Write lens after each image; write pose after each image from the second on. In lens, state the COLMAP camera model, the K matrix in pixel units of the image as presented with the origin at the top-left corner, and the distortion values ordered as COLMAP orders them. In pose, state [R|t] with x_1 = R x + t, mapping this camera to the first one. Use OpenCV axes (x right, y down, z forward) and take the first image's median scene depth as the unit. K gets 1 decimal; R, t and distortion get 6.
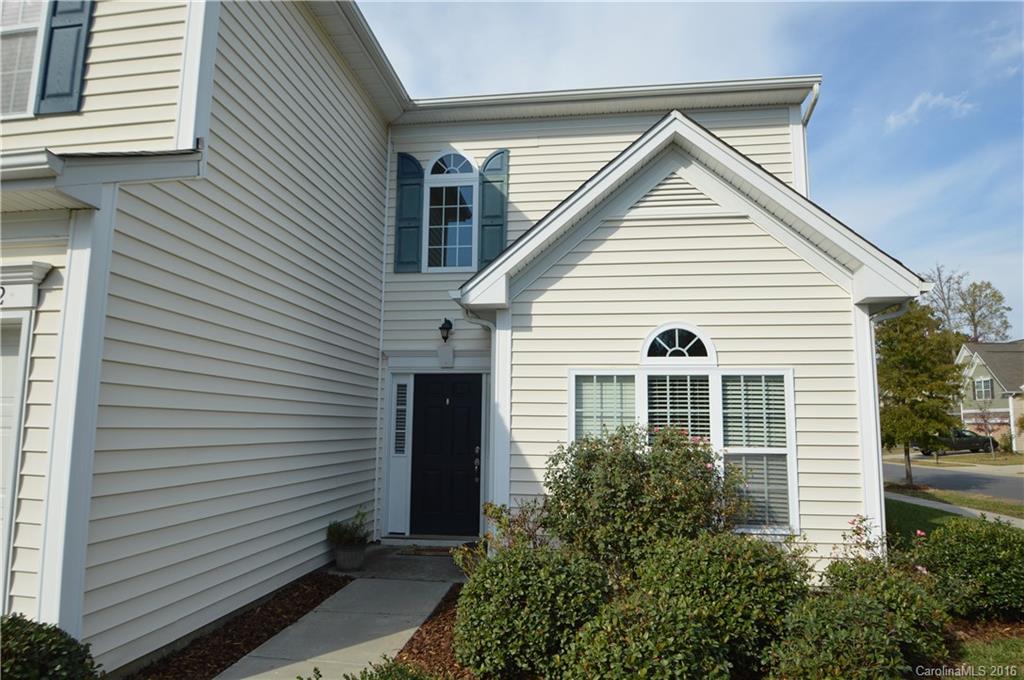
lens RADIAL K [[607.0, 0, 512.0], [0, 607.0, 344.4], [0, 0, 1]] dist [-0.024290, -0.001996]
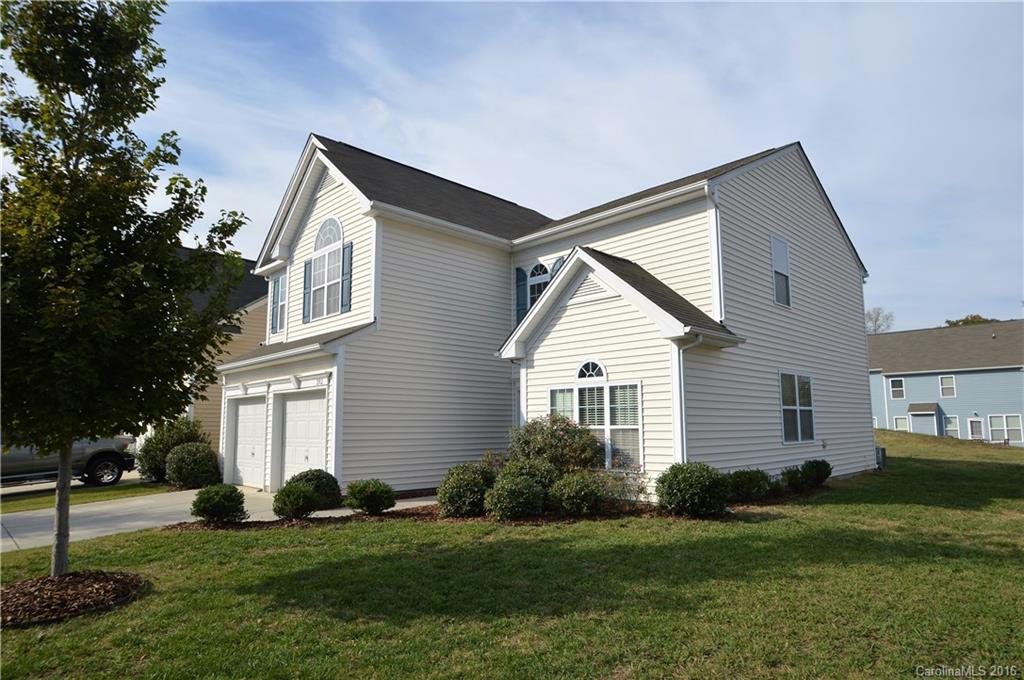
lens RADIAL K [[607.0, 0, 513.9], [0, 607.0, 342.1], [0, 0, 1]] dist [-0.024290, -0.001996]
pose [[0.785443, -0.100157, -0.610776, 1.238677], [0.096743, 0.994557, -0.038682, -0.037772], [0.611326, -0.028706, 0.790858, -0.616514]]
